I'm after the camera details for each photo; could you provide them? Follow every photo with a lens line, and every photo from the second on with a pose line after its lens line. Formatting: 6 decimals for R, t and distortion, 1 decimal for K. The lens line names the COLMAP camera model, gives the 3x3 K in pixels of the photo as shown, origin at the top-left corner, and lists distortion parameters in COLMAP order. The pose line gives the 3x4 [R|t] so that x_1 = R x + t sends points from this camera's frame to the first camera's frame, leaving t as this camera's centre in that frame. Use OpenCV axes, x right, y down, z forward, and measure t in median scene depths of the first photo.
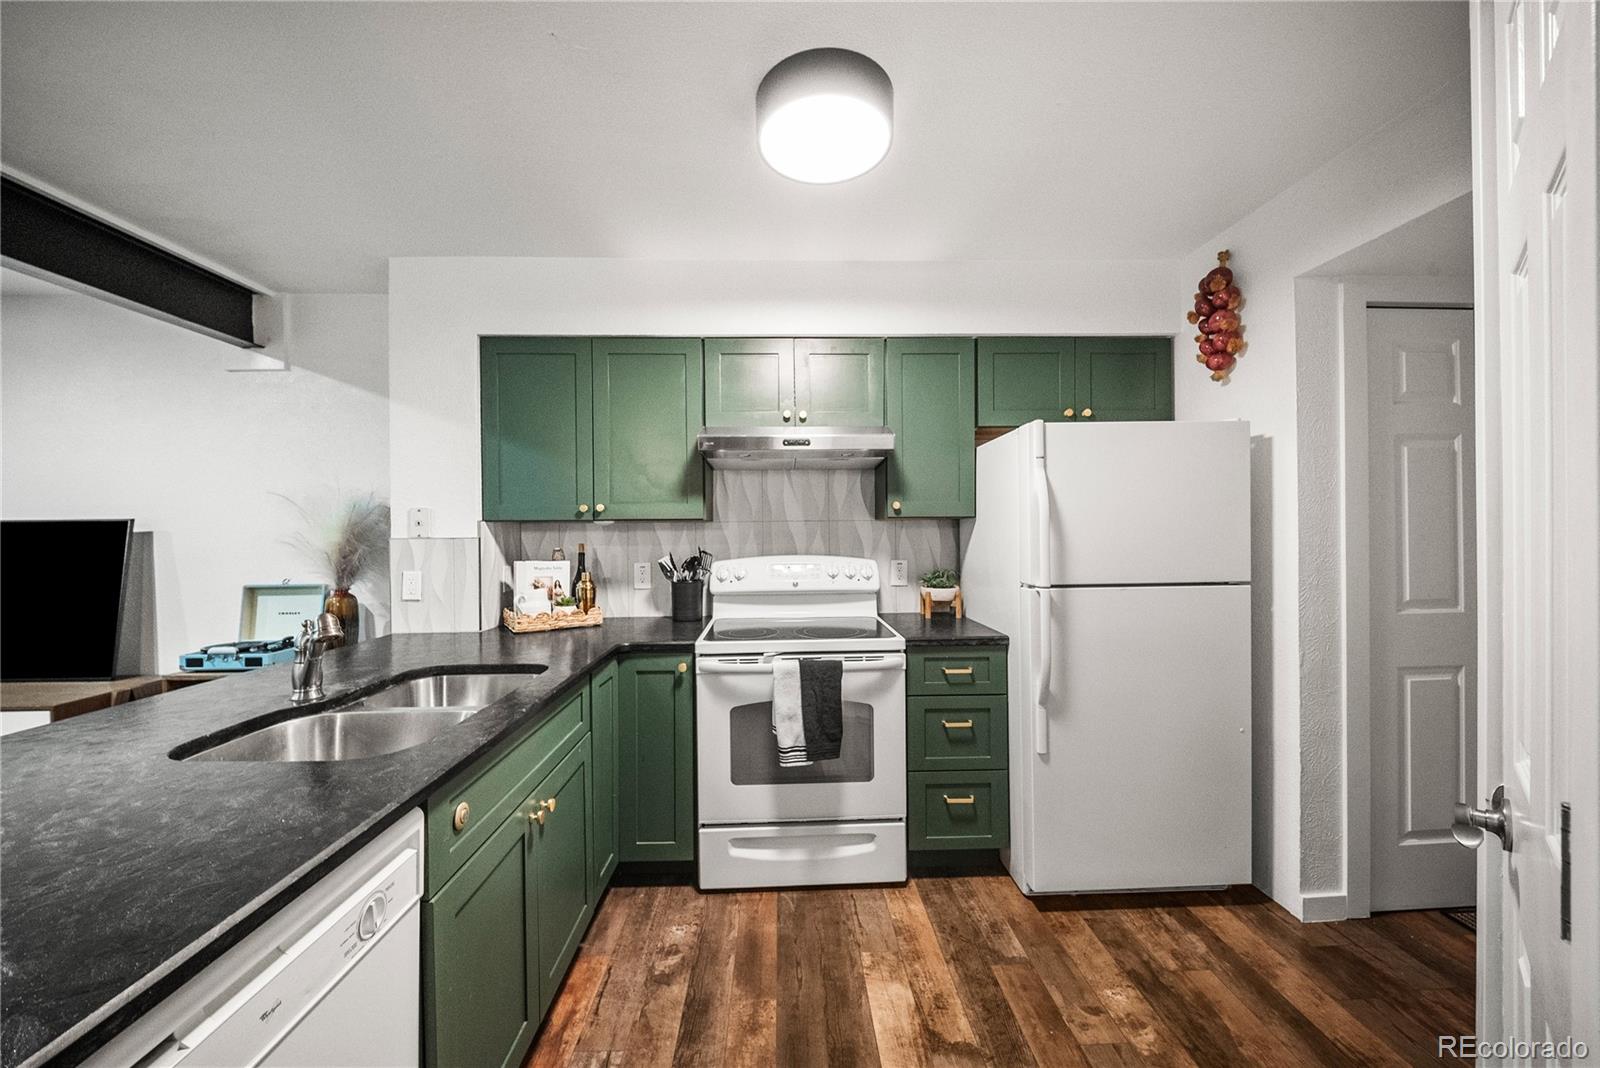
lens RADIAL K [[577.3, 0, 784.6], [0, 577.3, 536.6], [0, 0, 1]] dist [-0.000495, -0.002106]
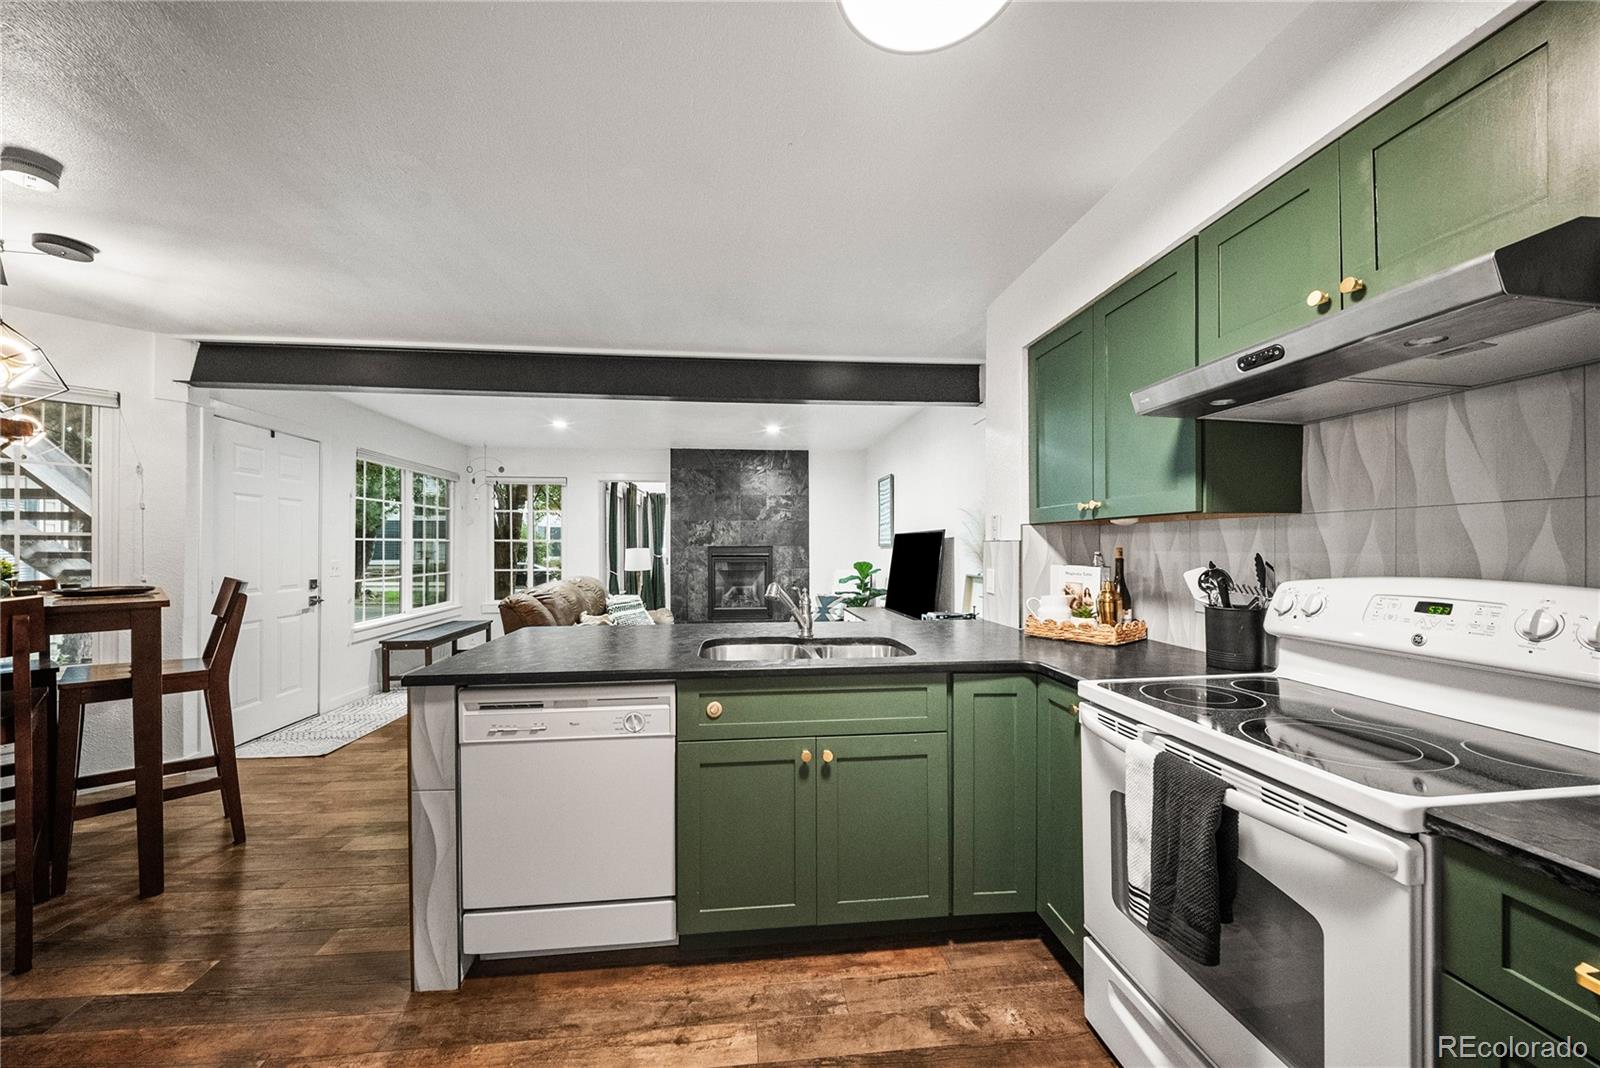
lens RADIAL K [[577.3, 0, 803.8], [0, 577.3, 546.8], [0, 0, 1]] dist [-0.000495, -0.002106]
pose [[0.088853, 0.011178, -0.995982, 0.492051], [-0.006319, 0.999923, 0.010658, 0.005224], [0.996025, 0.005347, 0.088916, 0.515240]]
